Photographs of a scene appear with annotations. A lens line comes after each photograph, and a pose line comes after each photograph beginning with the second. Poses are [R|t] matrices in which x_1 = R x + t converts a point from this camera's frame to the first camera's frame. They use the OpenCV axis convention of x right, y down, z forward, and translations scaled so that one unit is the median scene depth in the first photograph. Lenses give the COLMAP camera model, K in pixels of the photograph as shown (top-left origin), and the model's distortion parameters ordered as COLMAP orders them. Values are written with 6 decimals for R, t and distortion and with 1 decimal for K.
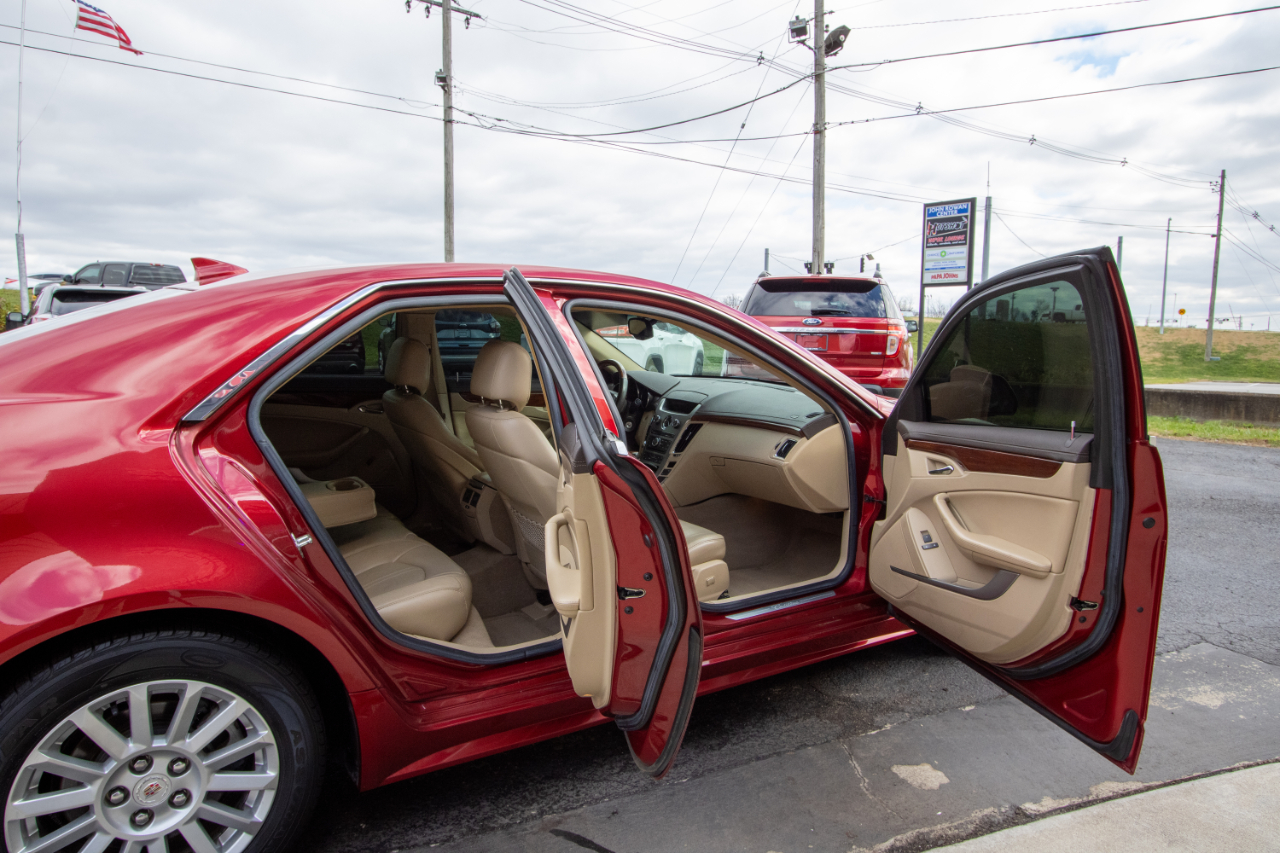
lens RADIAL K [[807.3, 0, 661.3], [0, 807.3, 408.5], [0, 0, 1]] dist [-0.003887, -0.001300]
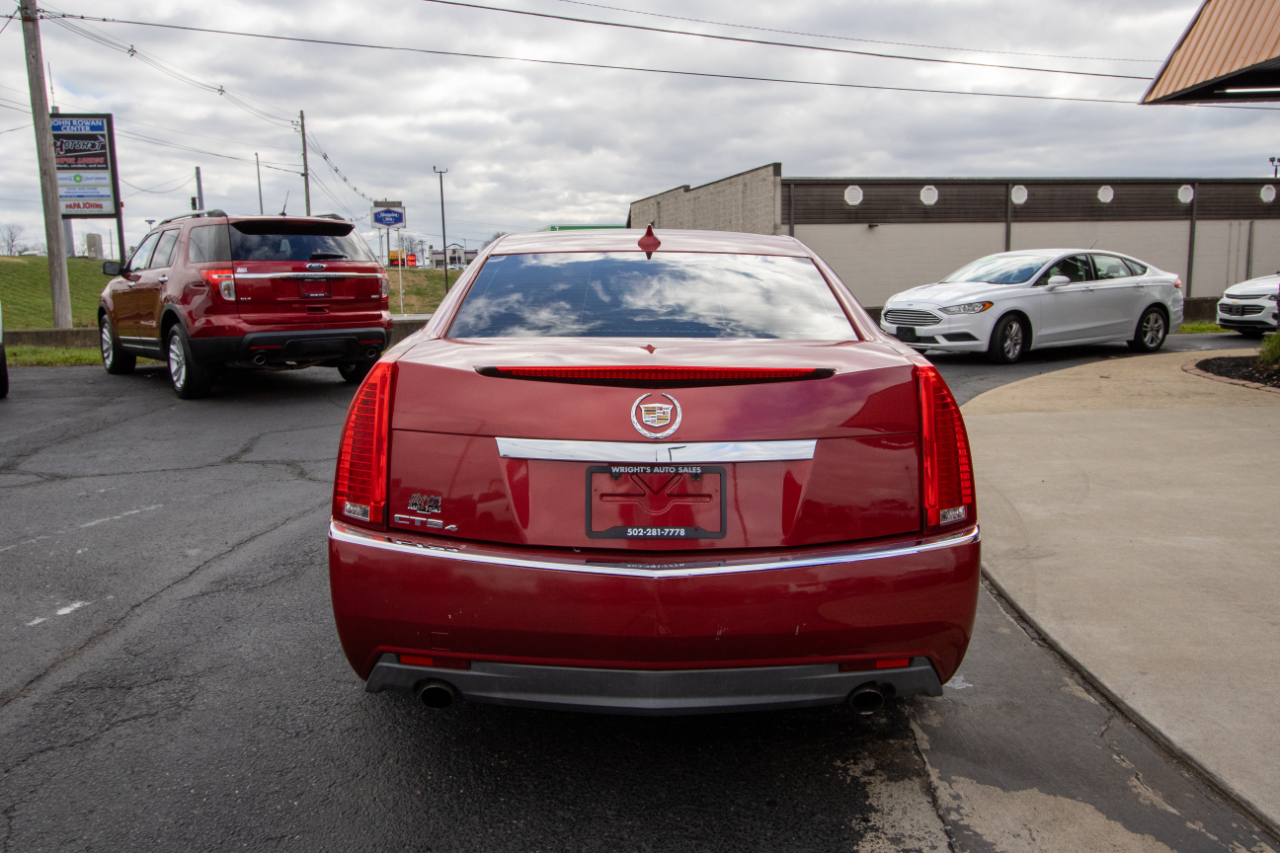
lens RADIAL K [[902.0, 0, 648.7], [0, 902.0, 376.6], [0, 0, 1]] dist [-0.015957, 0.009285]
pose [[0.545503, -0.114218, 0.830290, -0.279296], [0.094777, 0.992722, 0.074295, -0.010696], [-0.832733, 0.038164, 0.552358, 0.048435]]
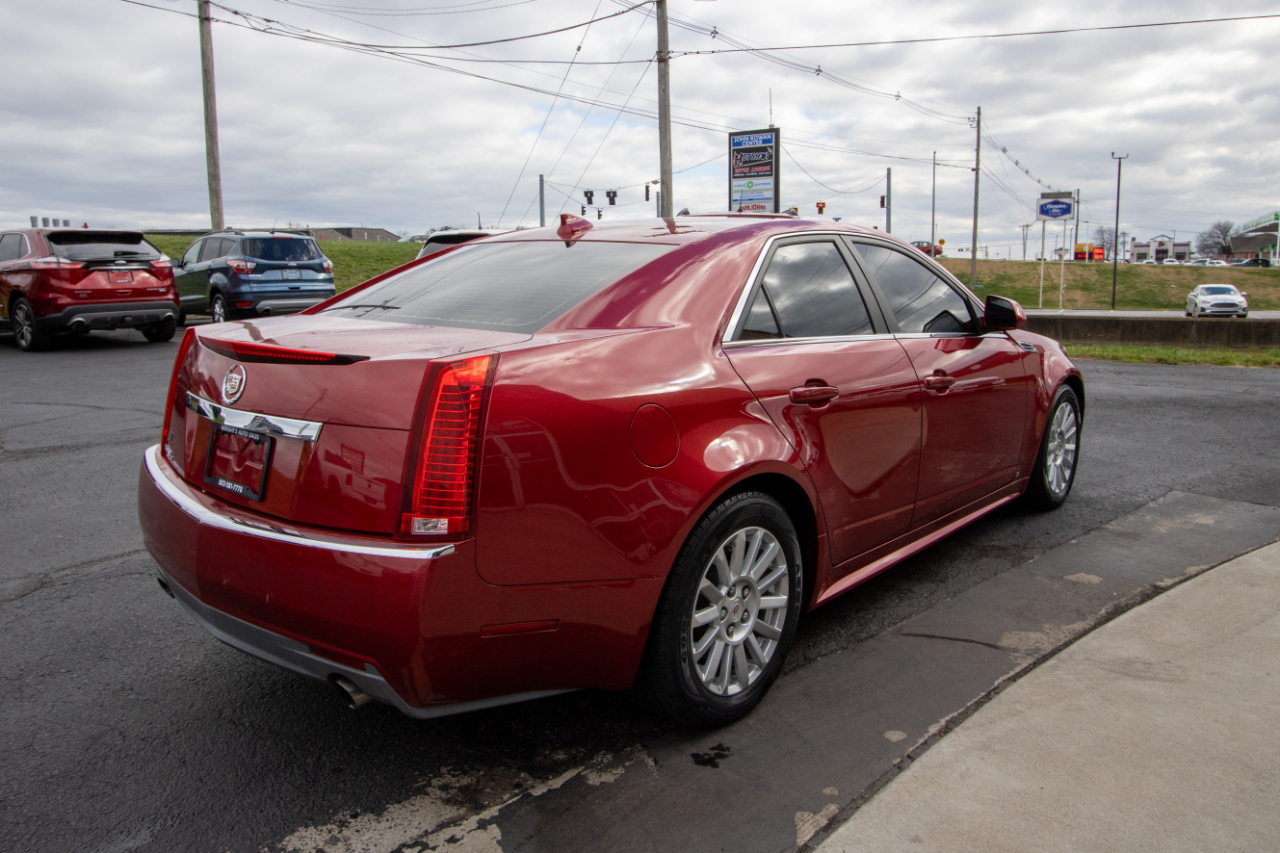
lens RADIAL K [[902.0, 0, 690.8], [0, 902.0, 366.6], [0, 0, 1]] dist [-0.015957, 0.009285]
pose [[0.953375, -0.046796, 0.298139, -0.133088], [0.042204, 0.998871, 0.021826, 0.002552], [-0.298824, -0.008226, 0.954273, -0.051584]]
